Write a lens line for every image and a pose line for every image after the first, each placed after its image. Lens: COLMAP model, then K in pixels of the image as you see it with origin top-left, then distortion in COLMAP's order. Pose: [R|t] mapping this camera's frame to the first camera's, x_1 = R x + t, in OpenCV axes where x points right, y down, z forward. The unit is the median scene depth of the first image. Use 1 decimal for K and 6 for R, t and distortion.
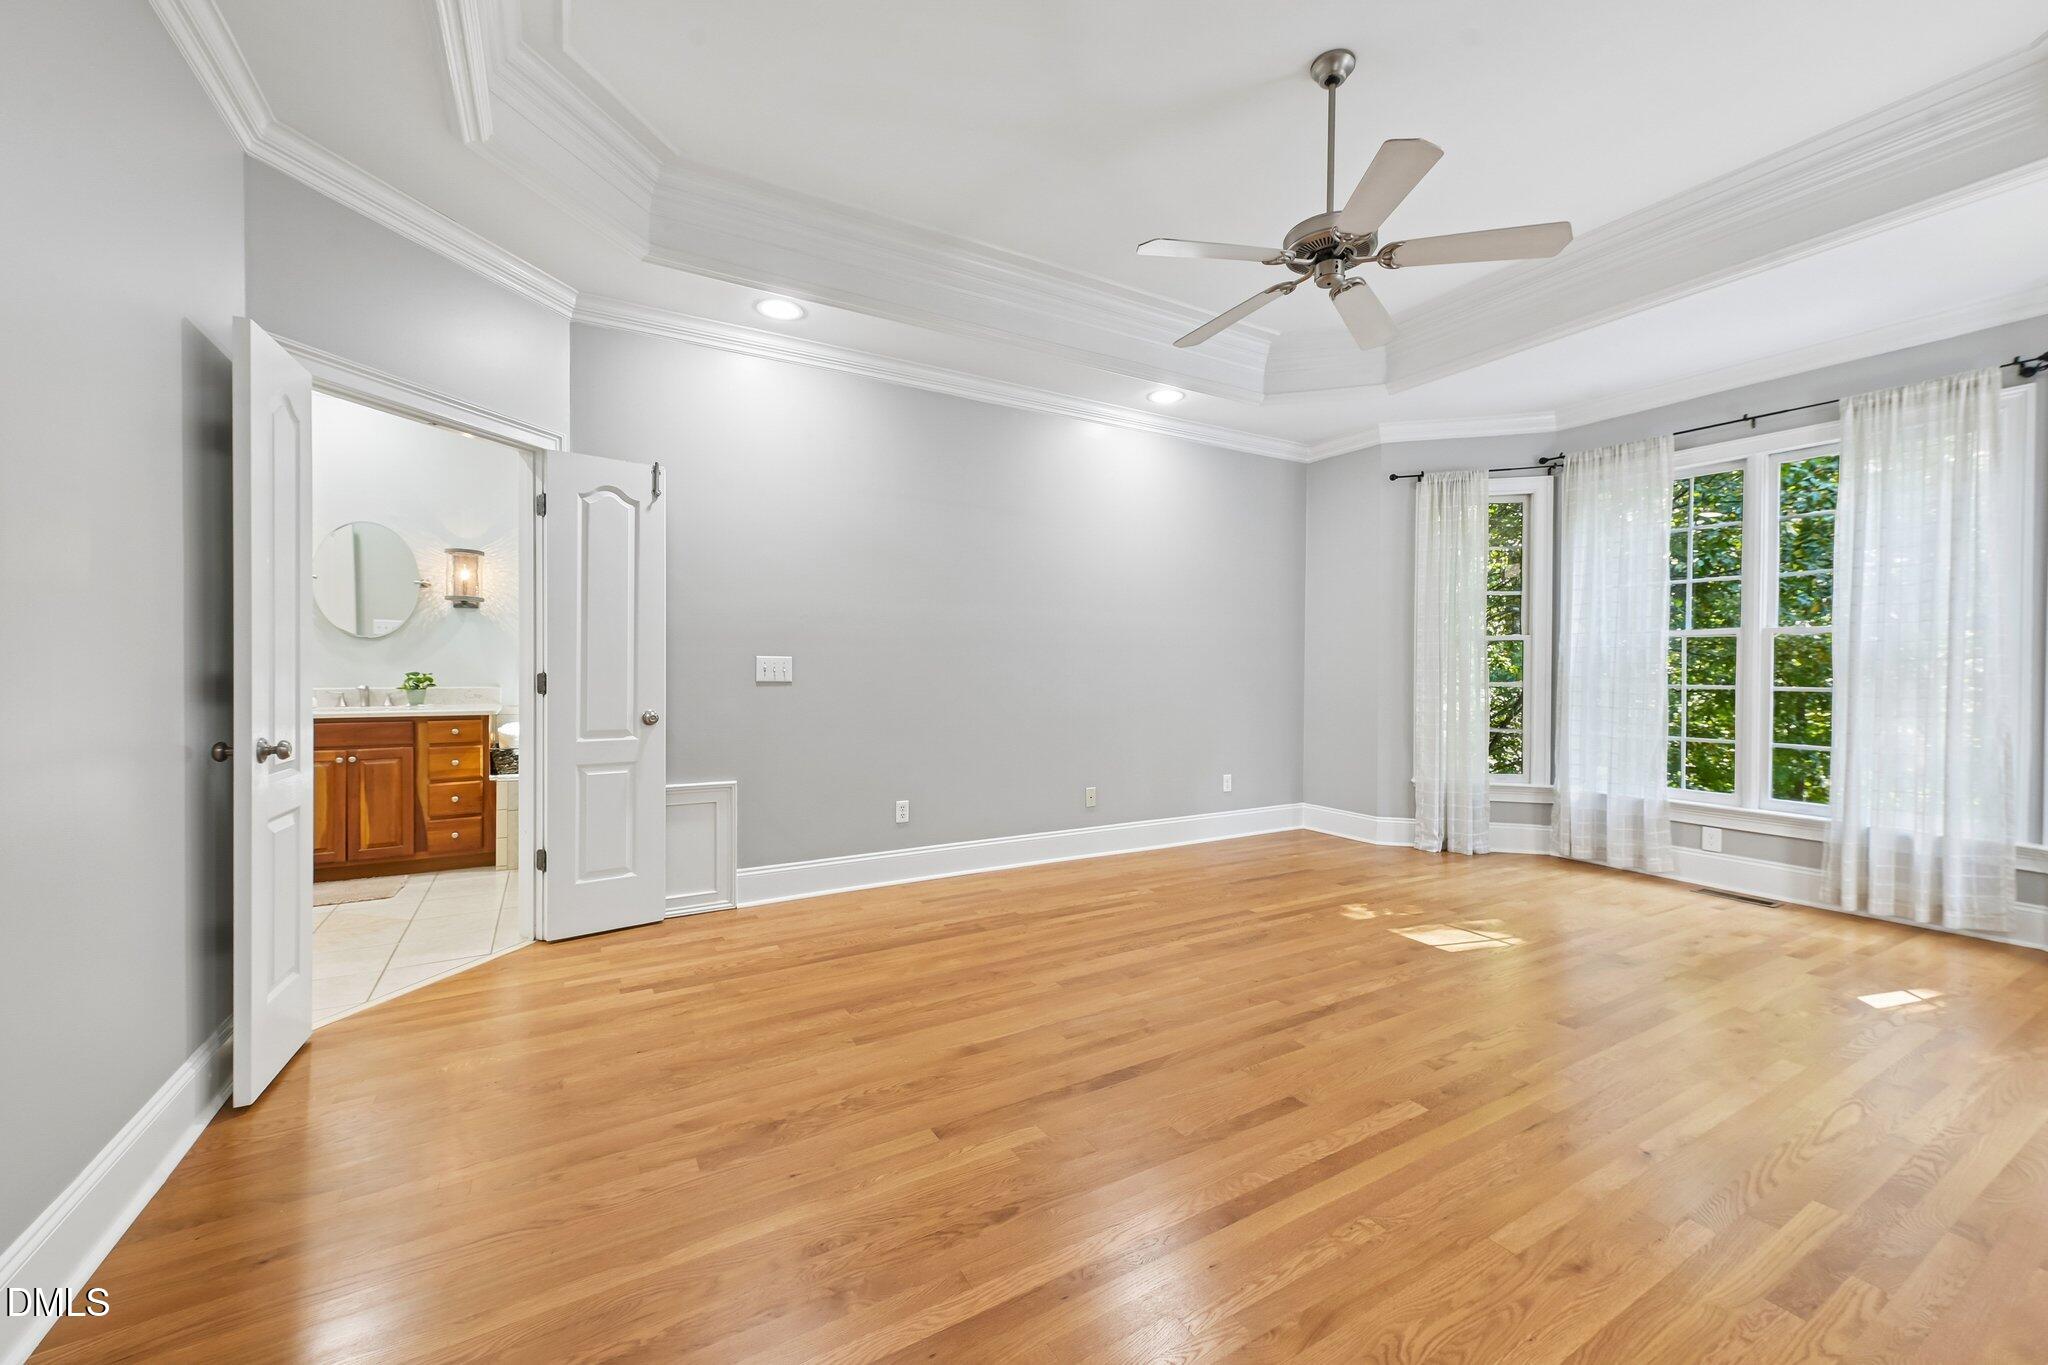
lens RADIAL K [[796.3, 0, 1031.0], [0, 796.3, 677.6], [0, 0, 1]] dist [0.002105, -0.000666]
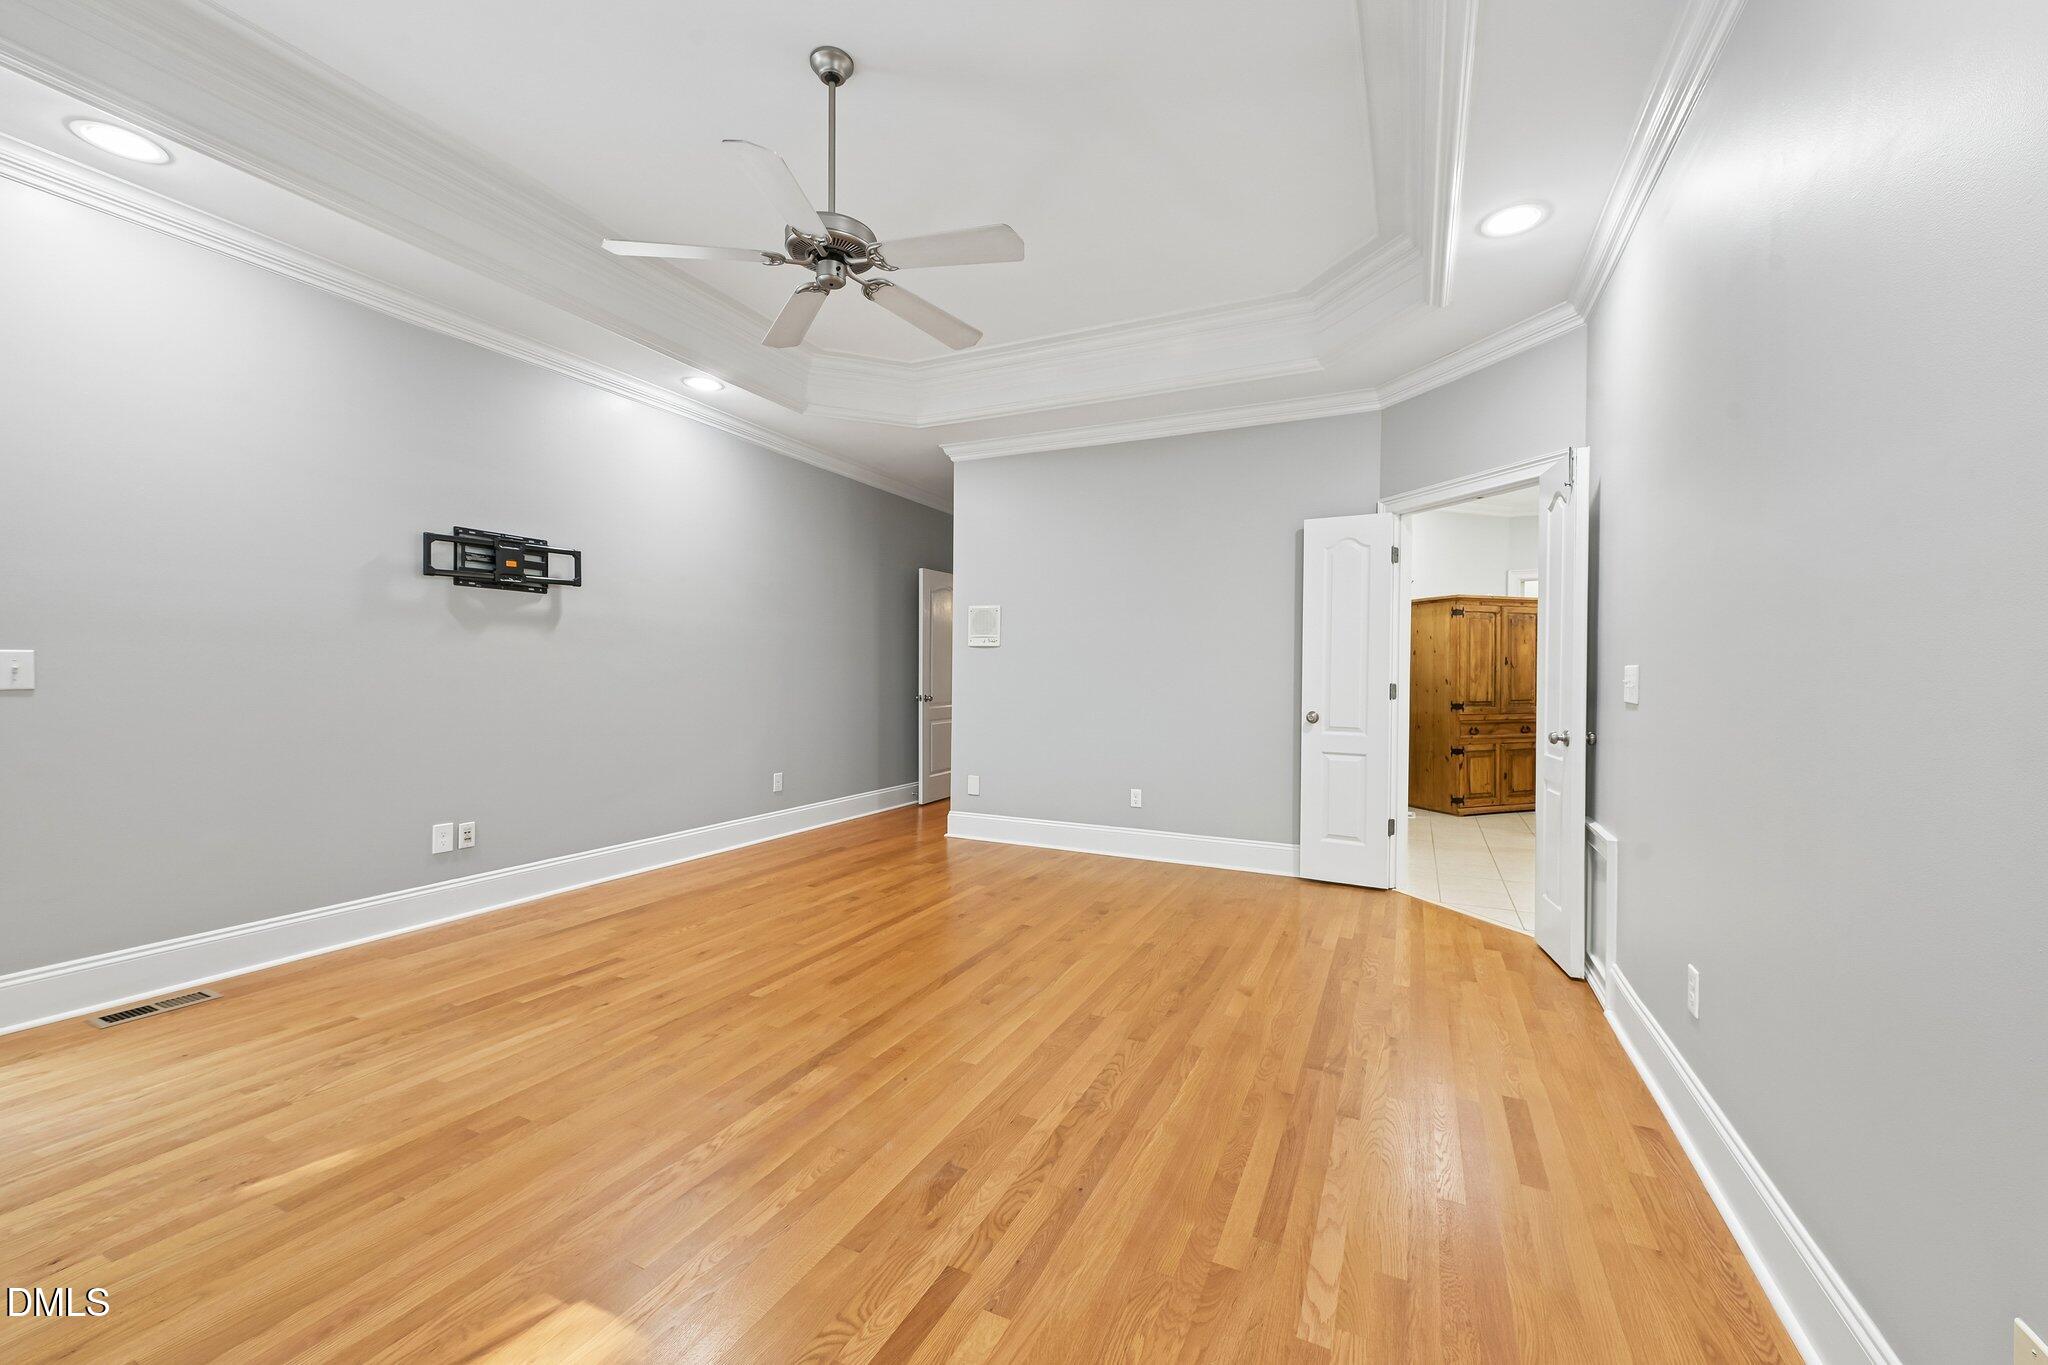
lens RADIAL K [[796.3, 0, 1031.0], [0, 796.3, 677.6], [0, 0, 1]] dist [0.002105, -0.000666]
pose [[-0.826243, -0.010606, -0.563213, 0.633764], [-0.021160, 0.999701, 0.012217, -0.017547], [0.562916, 0.022012, -0.826221, 1.733181]]
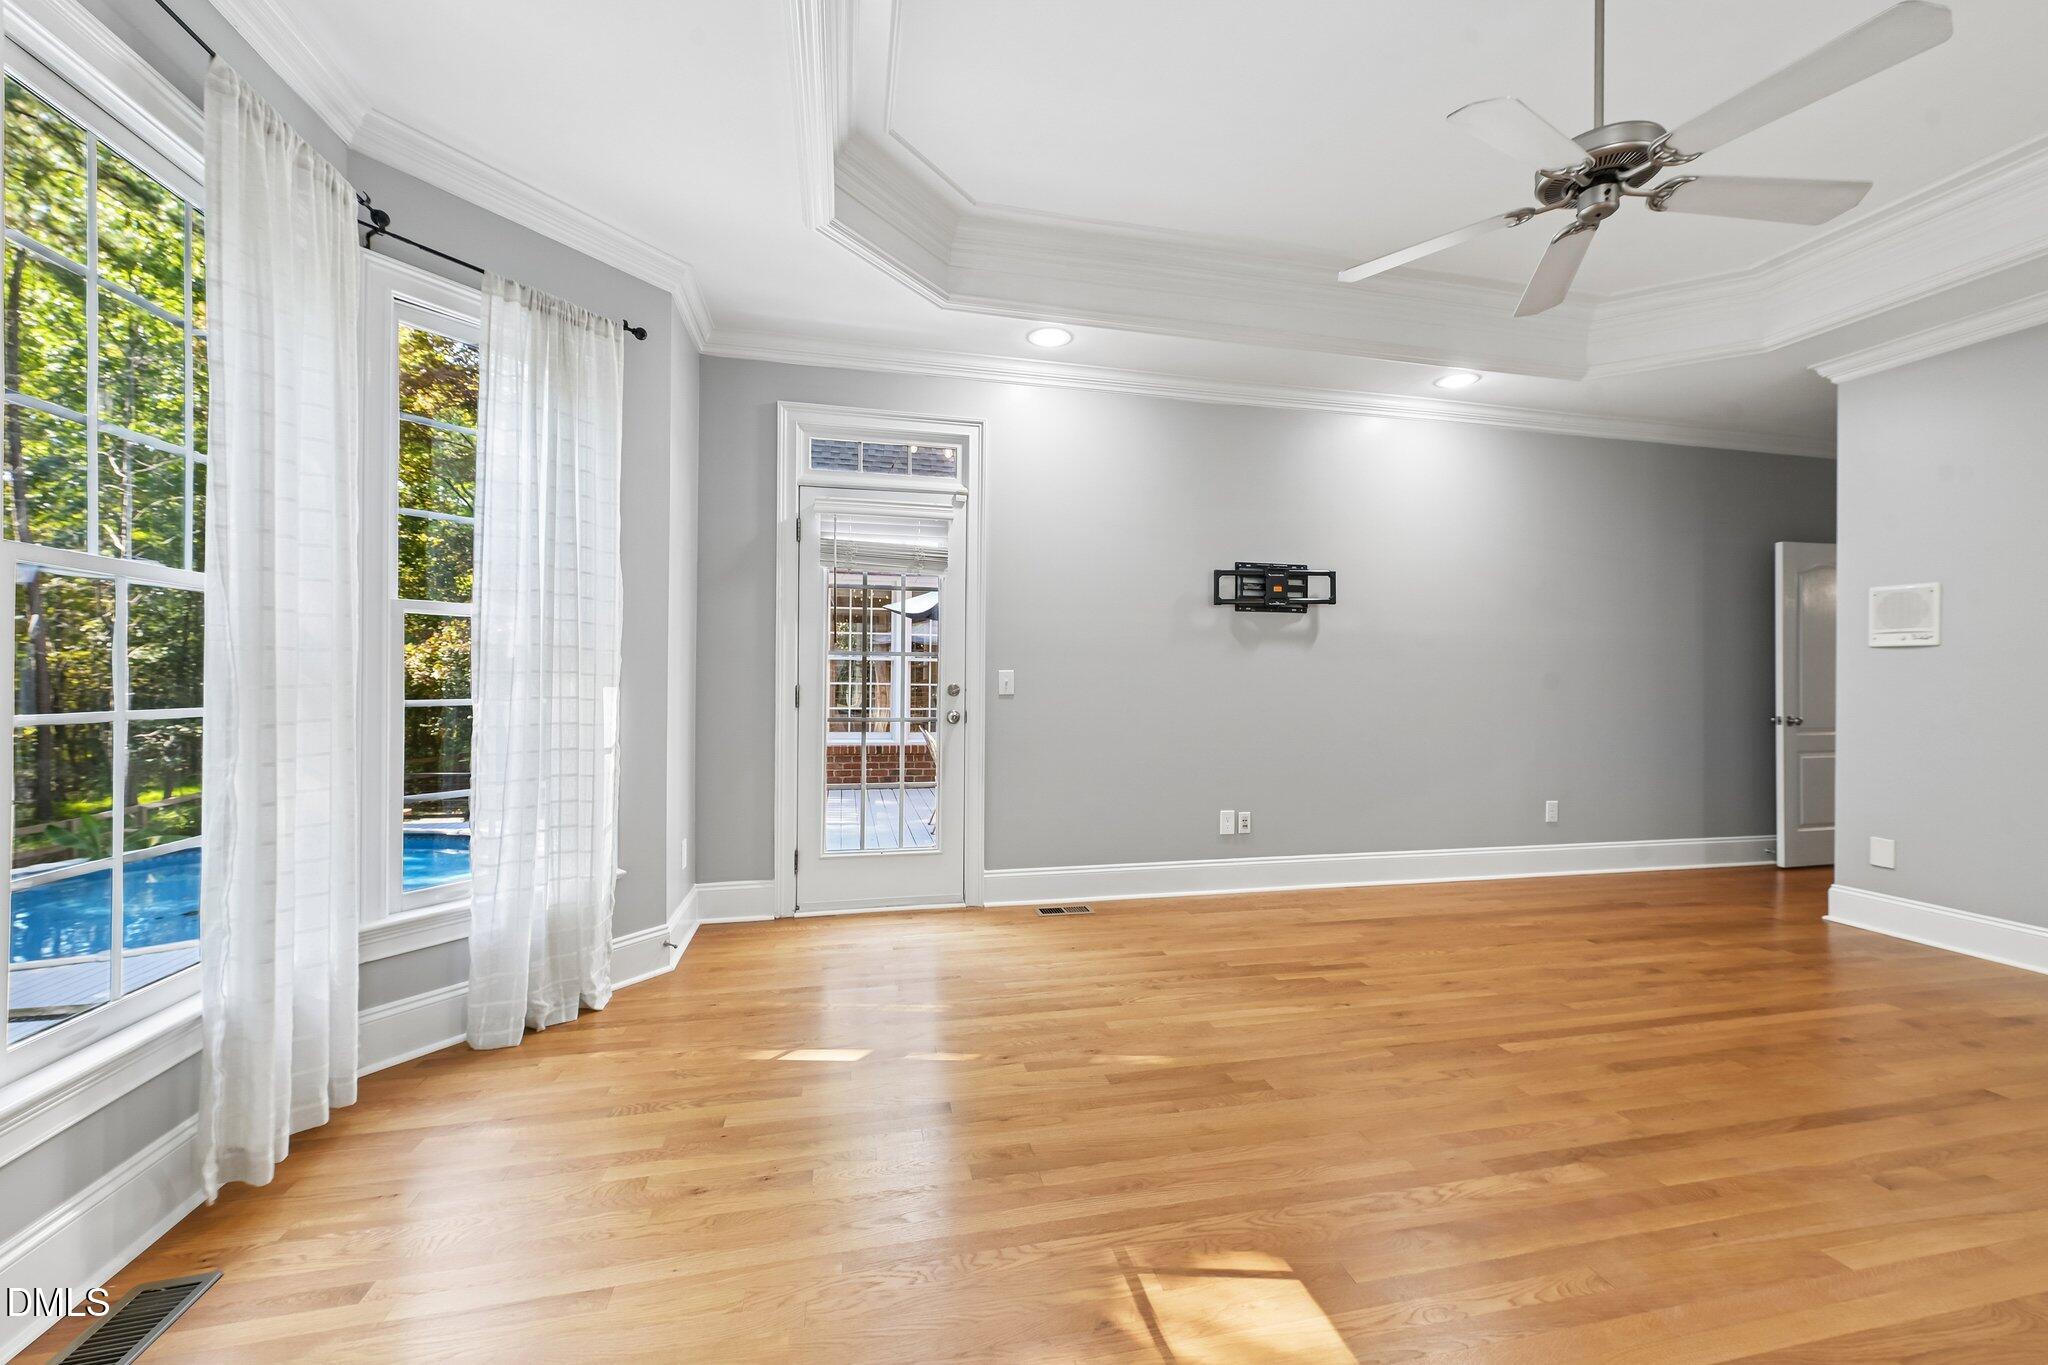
lens RADIAL K [[796.3, 0, 1031.0], [0, 796.3, 677.6], [0, 0, 1]] dist [0.002105, -0.000666]
pose [[-0.953898, -0.013213, 0.299841, 0.596270], [-0.010102, 0.999878, 0.011923, -0.017995], [-0.299962, 0.008345, -0.953915, 1.724418]]
